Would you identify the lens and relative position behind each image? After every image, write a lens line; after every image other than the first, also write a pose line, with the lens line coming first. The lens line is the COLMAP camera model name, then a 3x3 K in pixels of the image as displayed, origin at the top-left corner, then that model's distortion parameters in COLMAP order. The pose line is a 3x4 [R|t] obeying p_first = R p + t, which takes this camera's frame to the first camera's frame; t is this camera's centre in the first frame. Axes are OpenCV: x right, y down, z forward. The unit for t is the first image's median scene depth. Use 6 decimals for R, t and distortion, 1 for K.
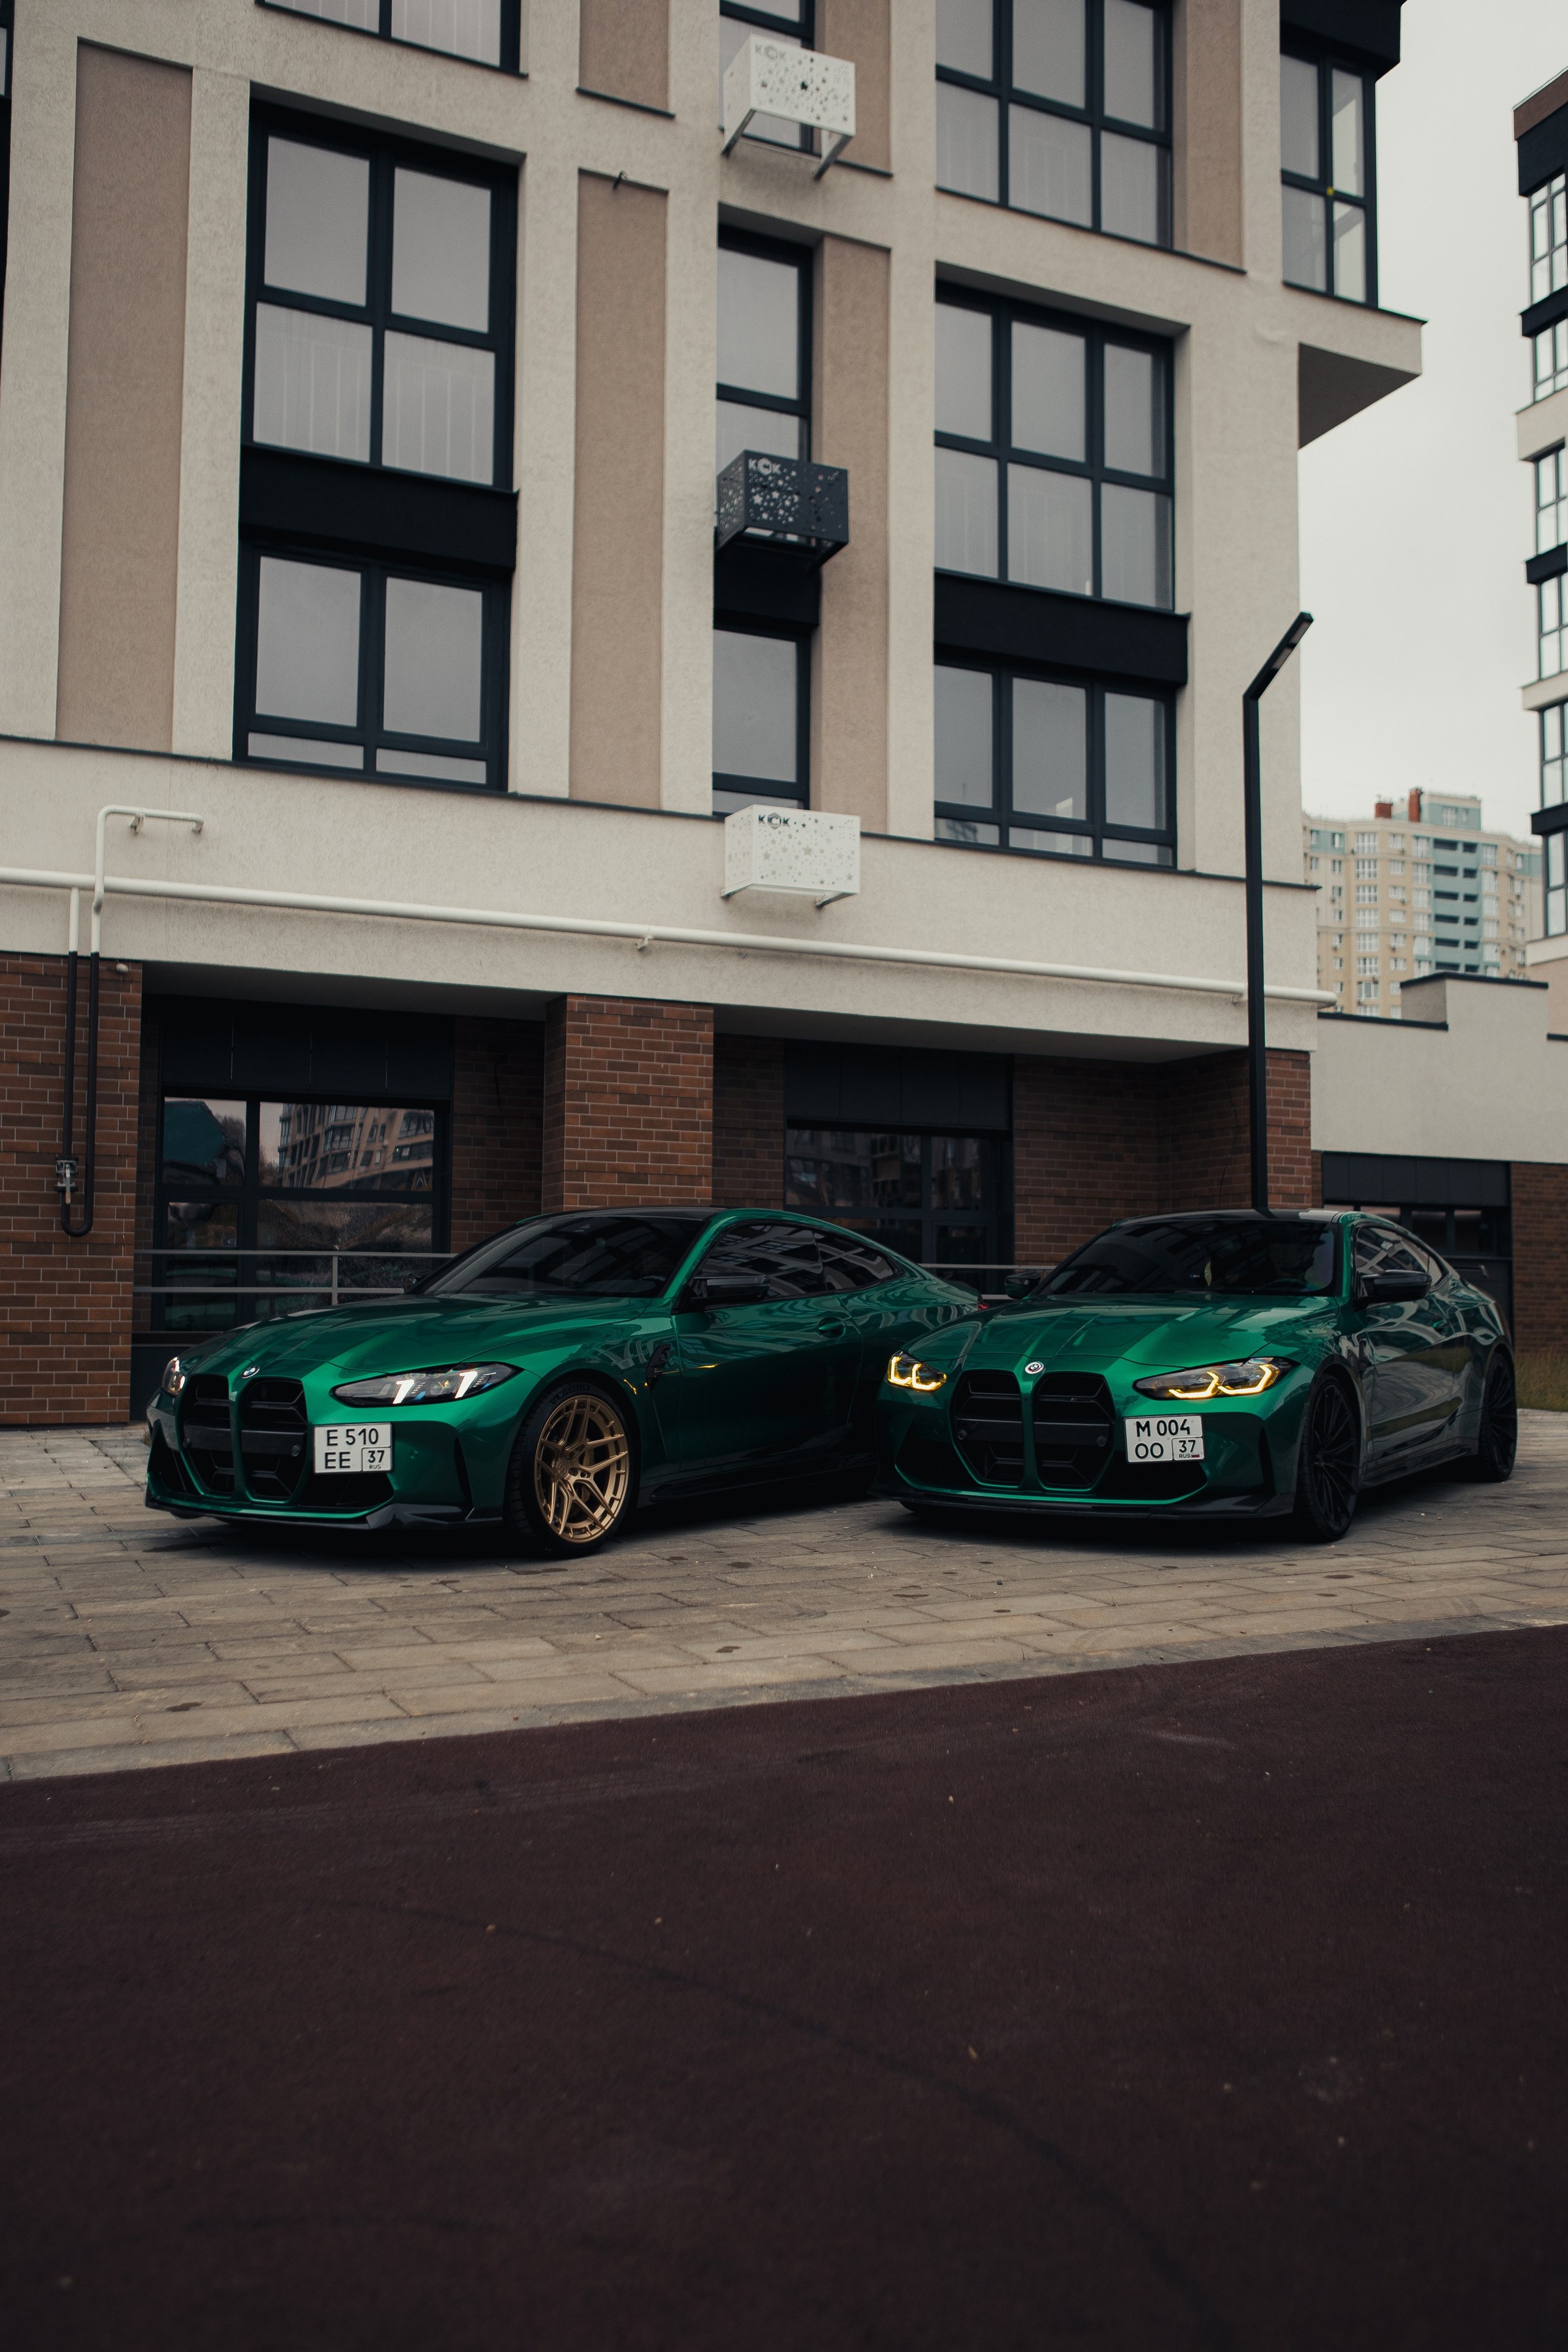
lens RADIAL K [[1957.1, 0, 784.0], [0, 1957.1, 1176.0], [0, 0, 1]] dist [-0.008020, -0.000218]
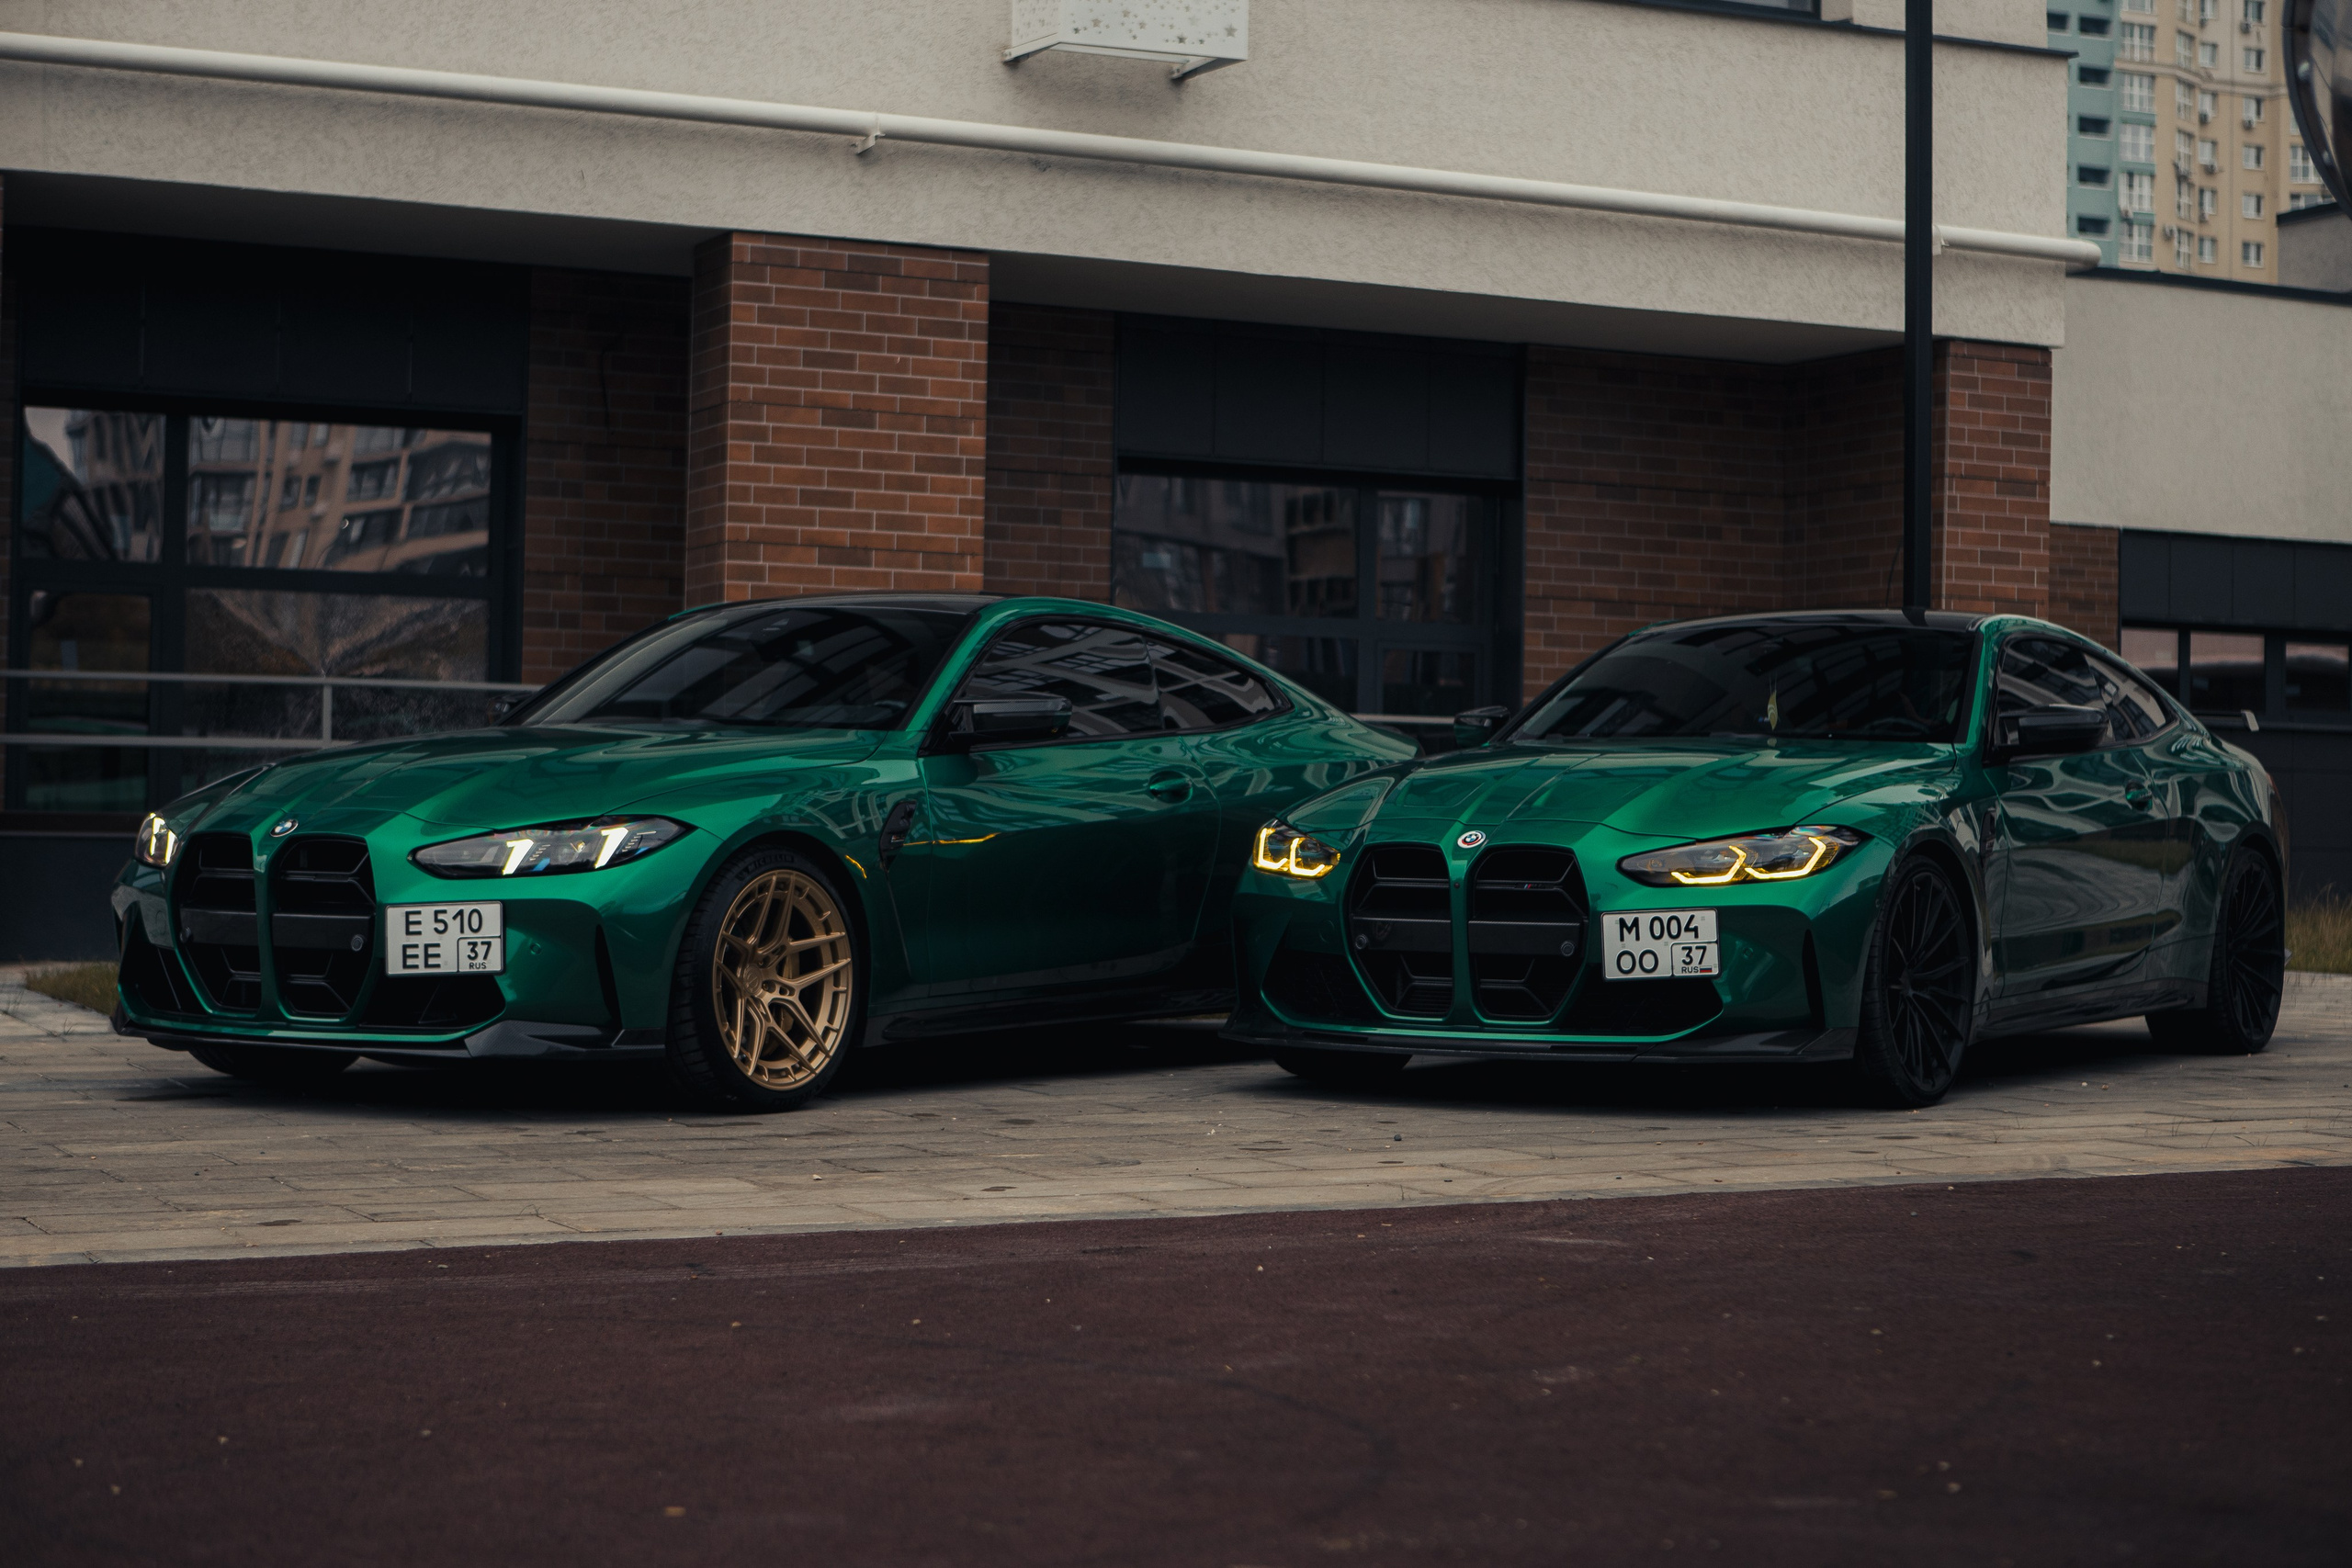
lens RADIAL K [[3964.2, 0, 1176.0], [0, 3964.2, 784.0], [0, 0, 1]] dist [-0.048677, -0.268537]
pose [[0.999867, 0.010804, 0.012213, 0.010358], [-0.011440, 0.998513, 0.053299, 0.008101], [-0.011619, -0.053432, 0.998504, -0.268214]]
